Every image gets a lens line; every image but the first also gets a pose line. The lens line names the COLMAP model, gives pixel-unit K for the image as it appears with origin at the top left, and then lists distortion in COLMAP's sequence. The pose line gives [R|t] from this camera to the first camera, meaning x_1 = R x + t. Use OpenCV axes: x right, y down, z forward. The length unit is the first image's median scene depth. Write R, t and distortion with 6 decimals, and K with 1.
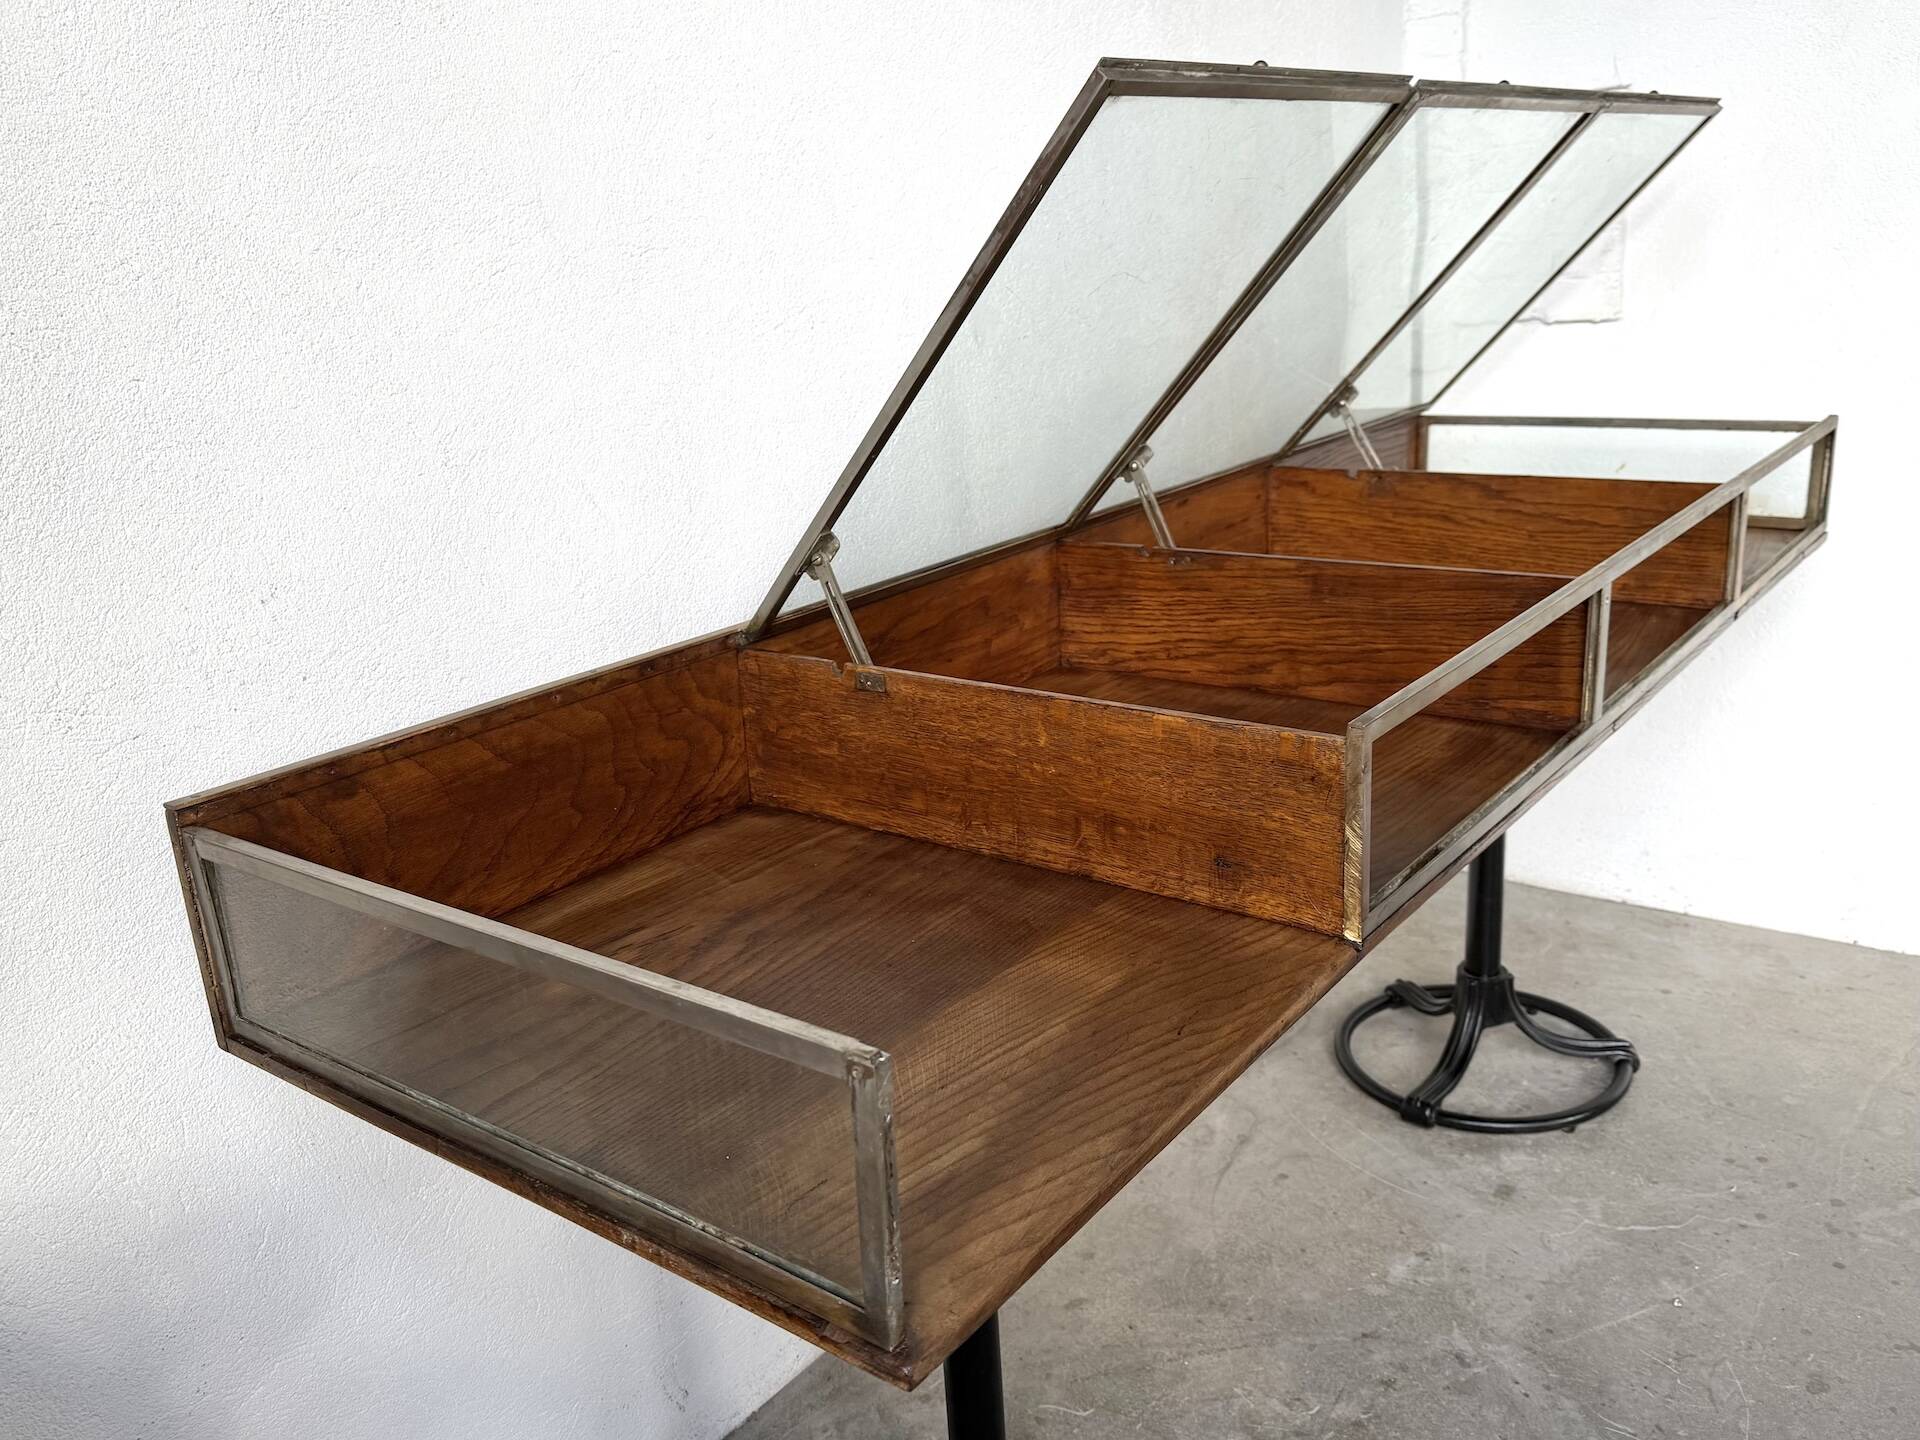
lens RADIAL K [[1598.4, 0, 956.7], [0, 1598.4, 730.9], [0, 0, 1]] dist [0.061677, -0.098392]
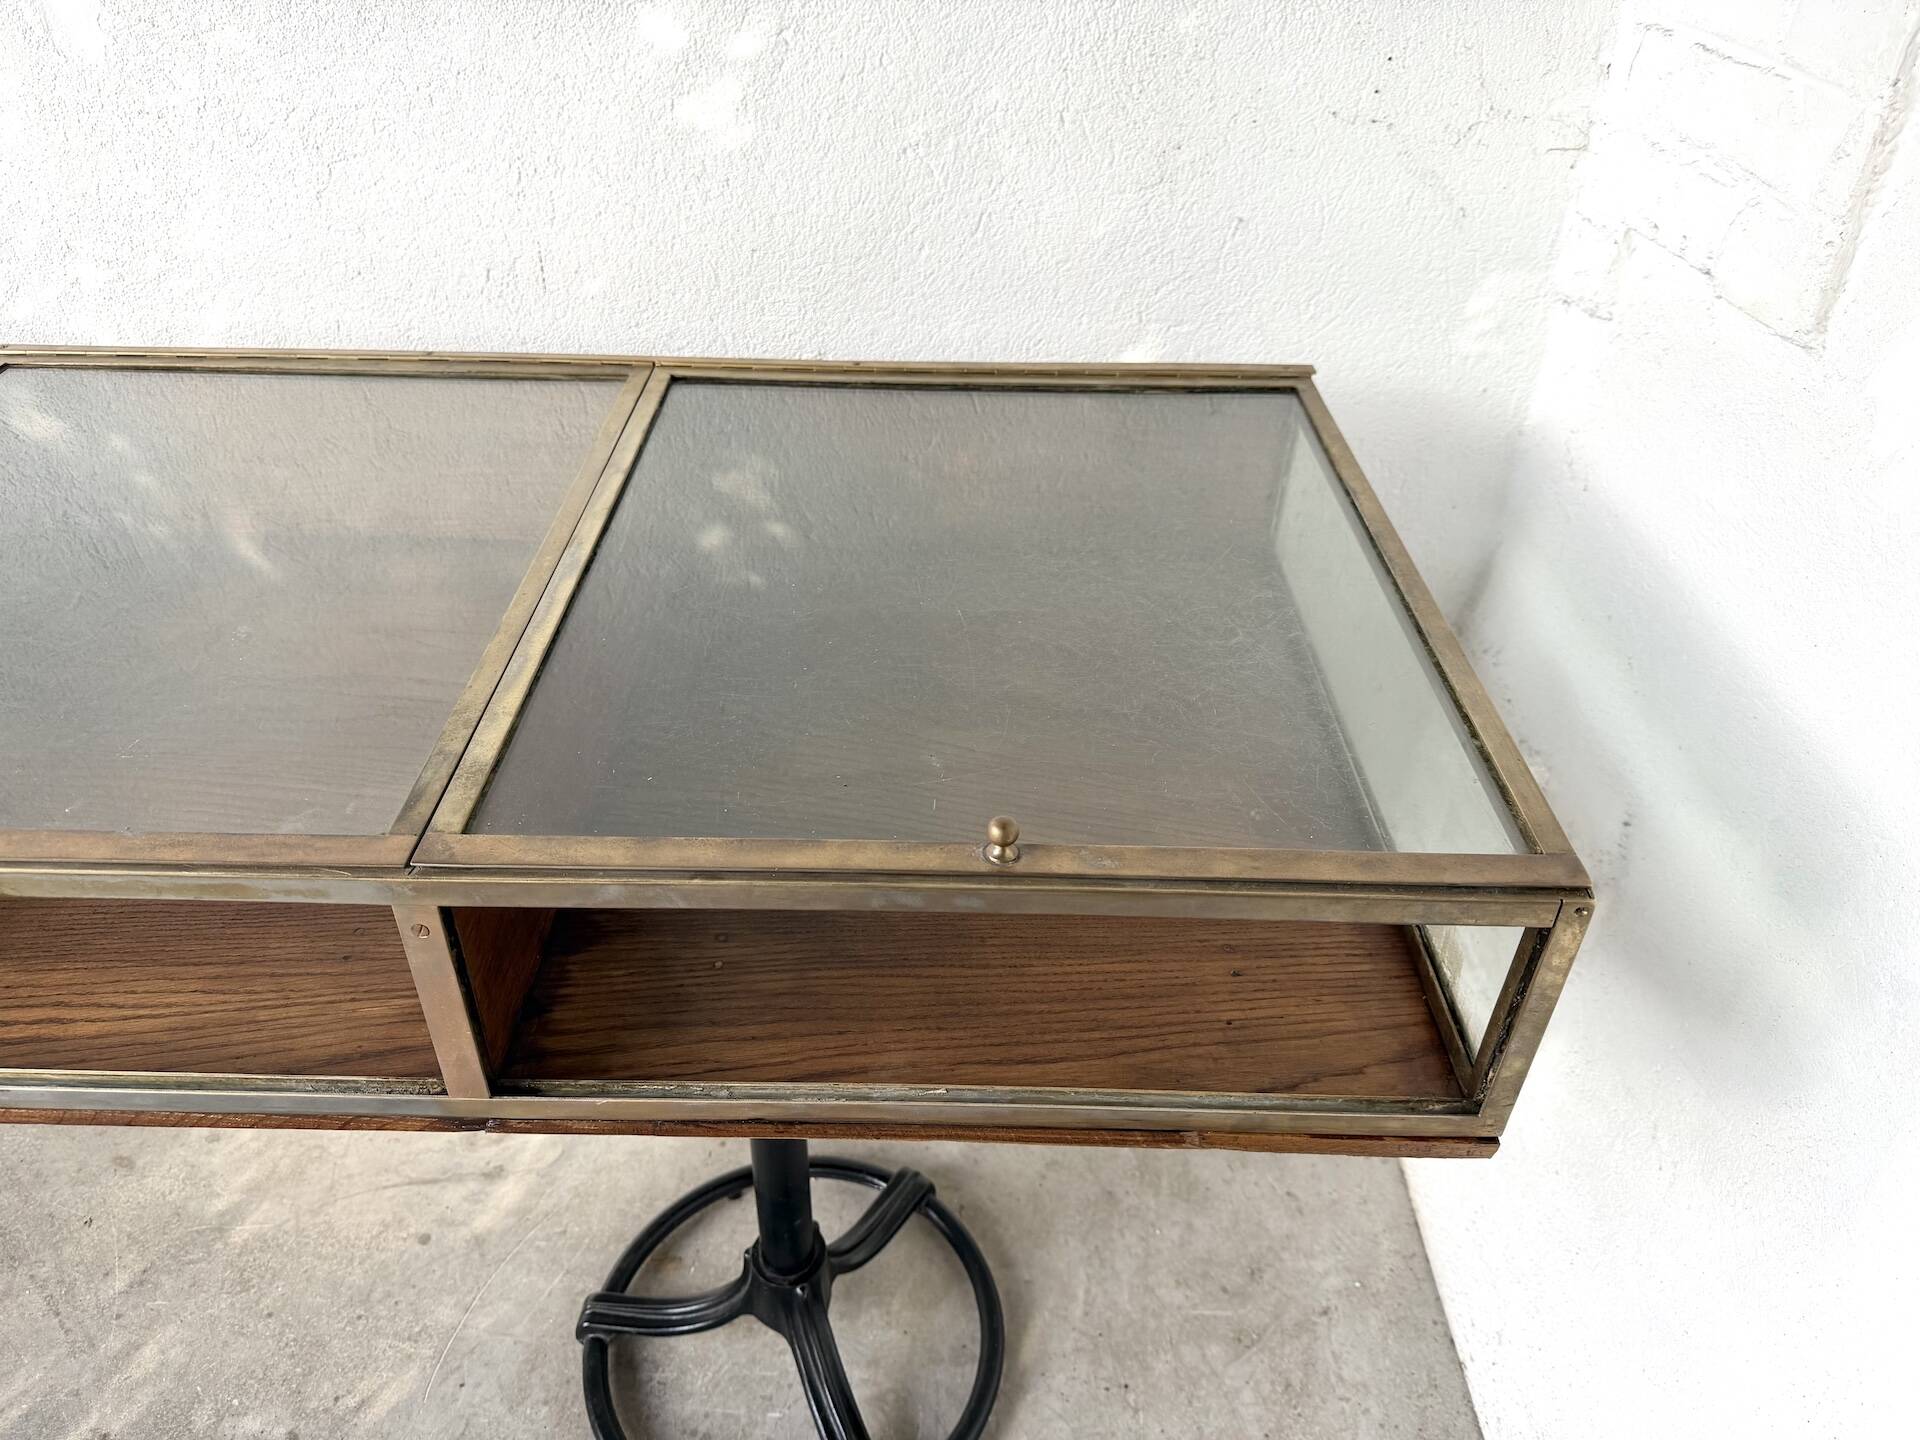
lens RADIAL K [[1369.5, 0, 951.5], [0, 1369.5, 724.4], [0, 0, 1]] dist [0.030085, -0.040515]
pose [[0.597349, 0.522919, -0.608055, 0.730694], [-0.294941, 0.848297, 0.439775, -0.361807], [0.745778, -0.083359, 0.660959, 0.868479]]
